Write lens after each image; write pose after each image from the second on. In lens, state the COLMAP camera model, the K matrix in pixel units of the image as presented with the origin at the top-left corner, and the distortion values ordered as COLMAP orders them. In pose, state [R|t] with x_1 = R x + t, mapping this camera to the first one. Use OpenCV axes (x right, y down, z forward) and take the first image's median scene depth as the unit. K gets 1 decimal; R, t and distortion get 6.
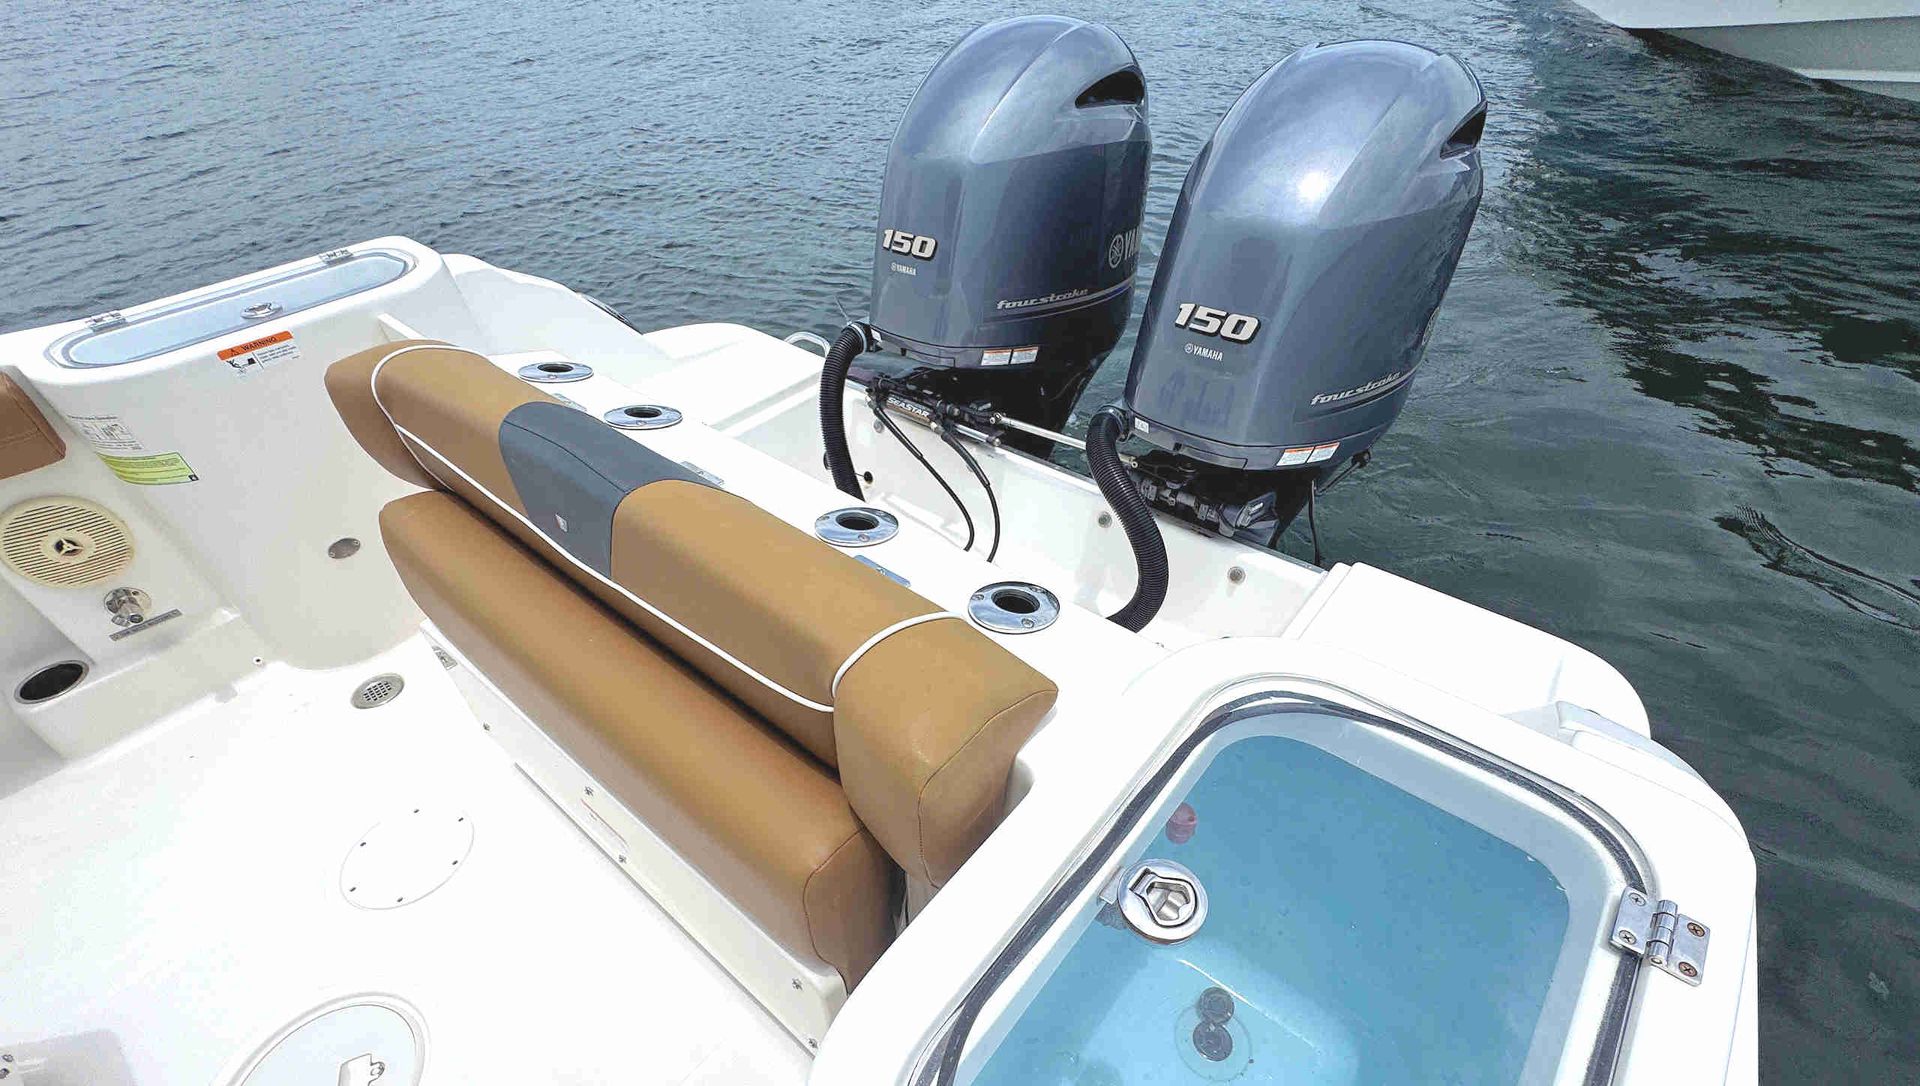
lens RADIAL K [[792.8, 0, 950.6], [0, 792.8, 634.4], [0, 0, 1]] dist [-0.000753, -0.000140]
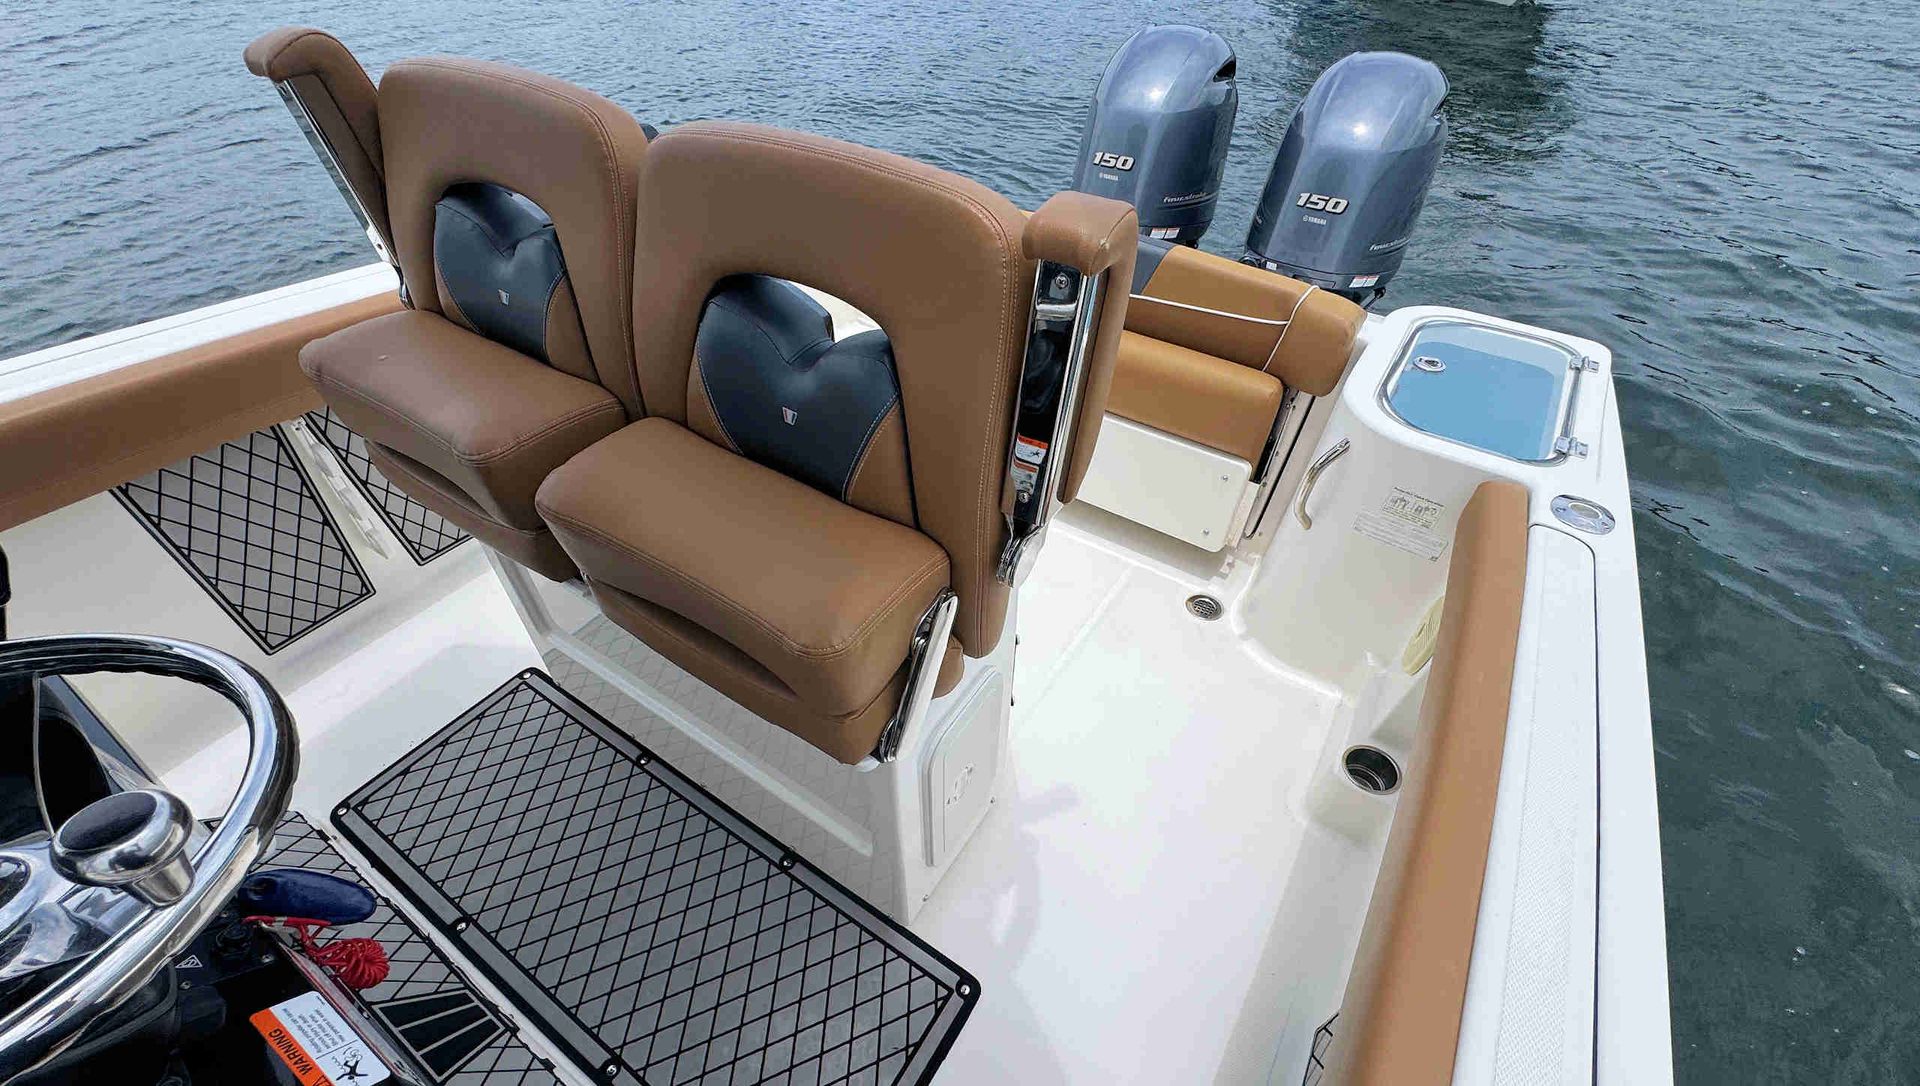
lens RADIAL K [[798.2, 0, 960.0], [0, 798.2, 543.0], [0, 0, 1]] dist [-0.002300, -0.000146]
pose [[0.991728, -0.039840, 0.122019, -0.609377], [0.044722, 0.998294, -0.037538, 0.340189], [-0.120315, 0.042685, 0.991818, -0.556086]]
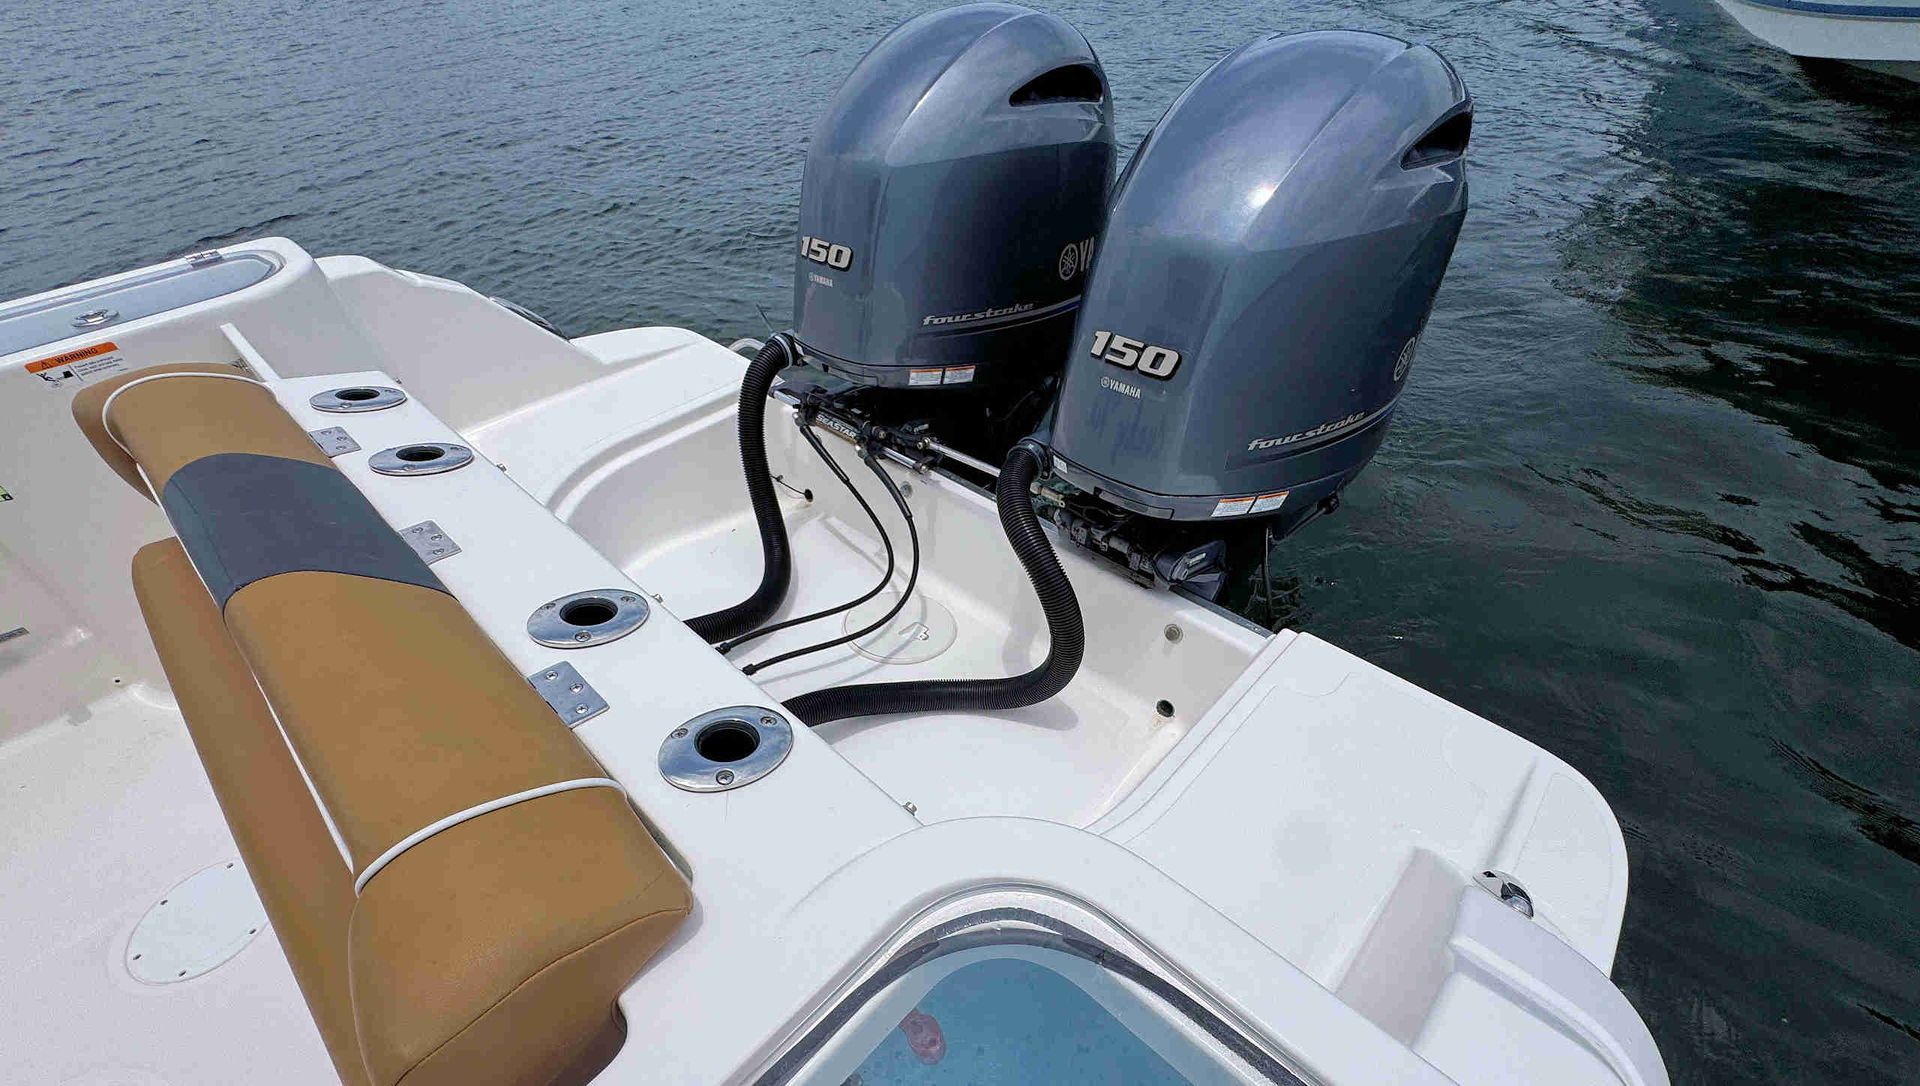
lens RADIAL K [[786.0, 0, 947.5], [0, 786.0, 611.9], [0, 0, 1]] dist [-0.001240, -0.000043]
pose [[0.997626, 0.041297, -0.055101, 0.157981], [-0.041840, 0.999086, -0.008735, -0.080575], [0.054690, 0.011019, 0.998443, 0.114405]]
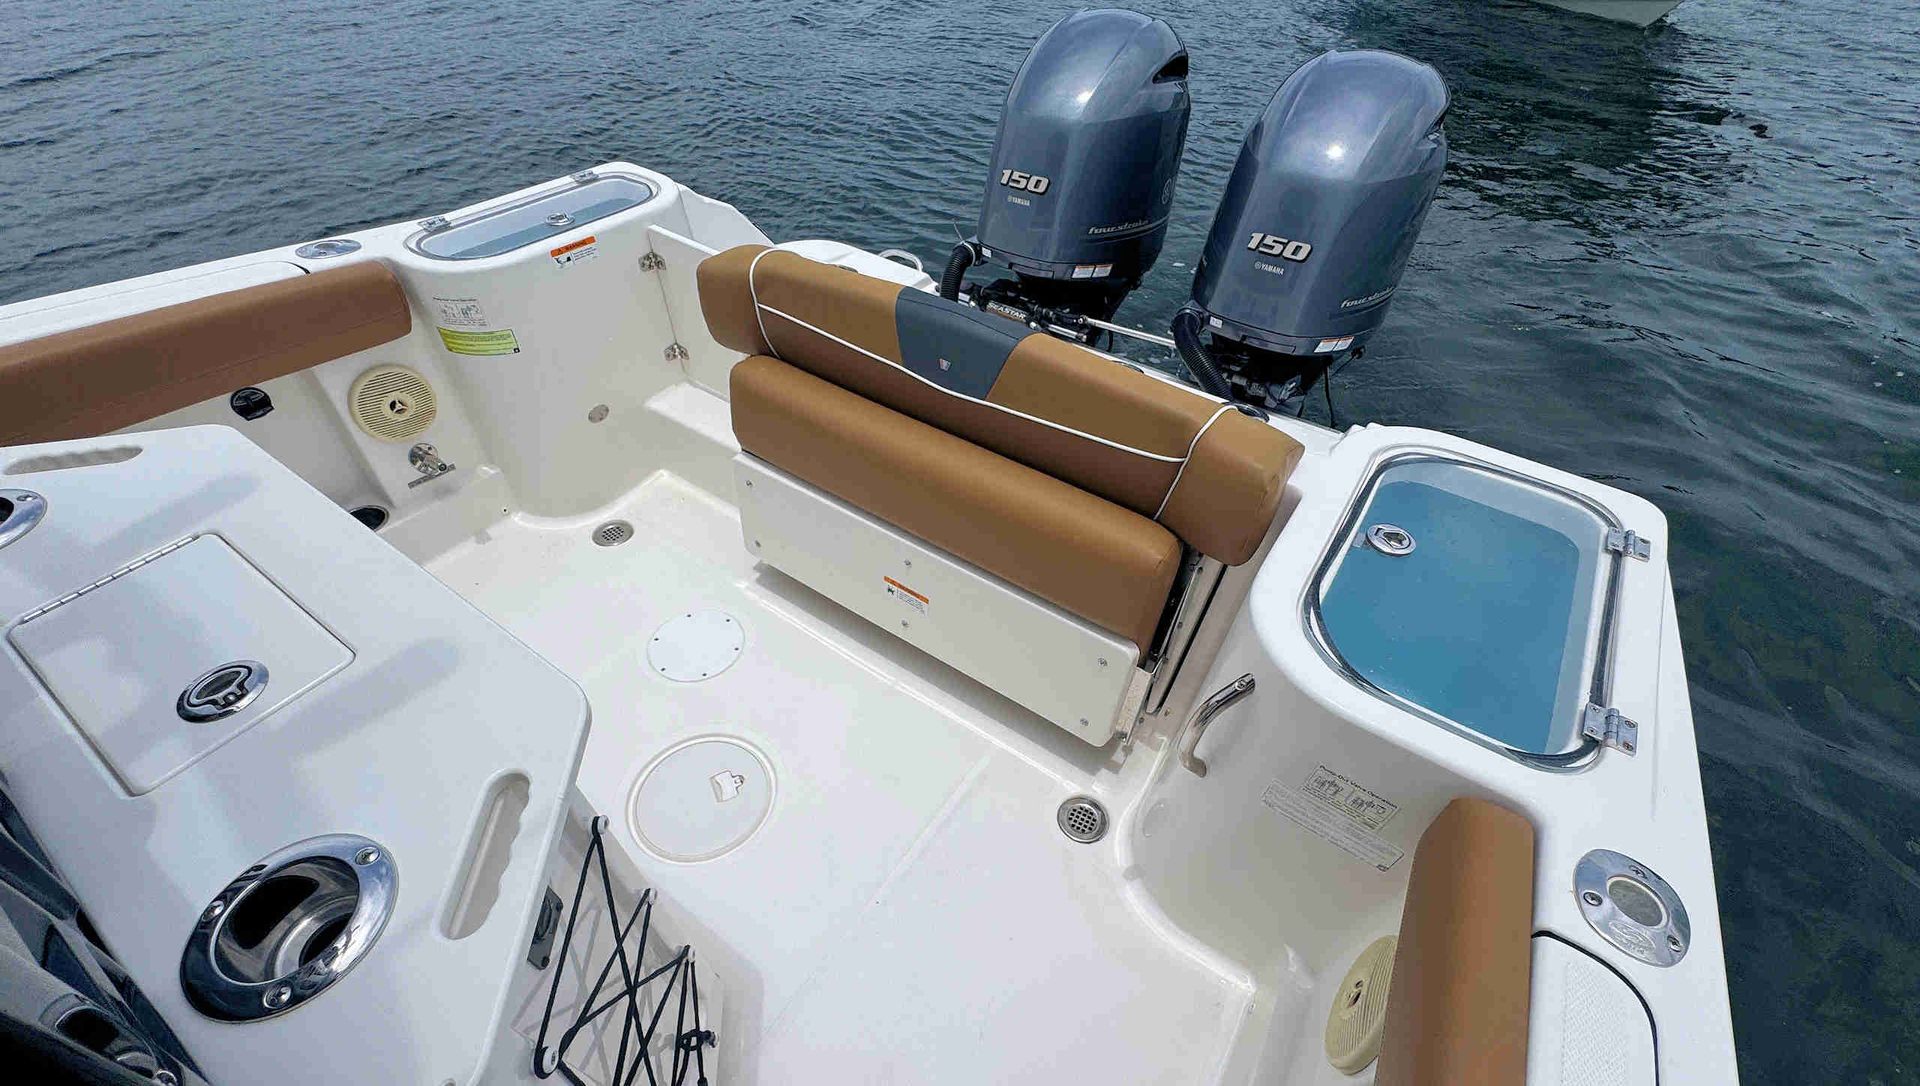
lens RADIAL K [[798.2, 0, 960.0], [0, 798.2, 543.0], [0, 0, 1]] dist [-0.002300, -0.000146]
pose [[0.992712, -0.020018, 0.118836, -0.330163], [0.022655, 0.999525, -0.020888, 0.118570], [-0.118361, 0.023428, 0.992694, -0.260217]]
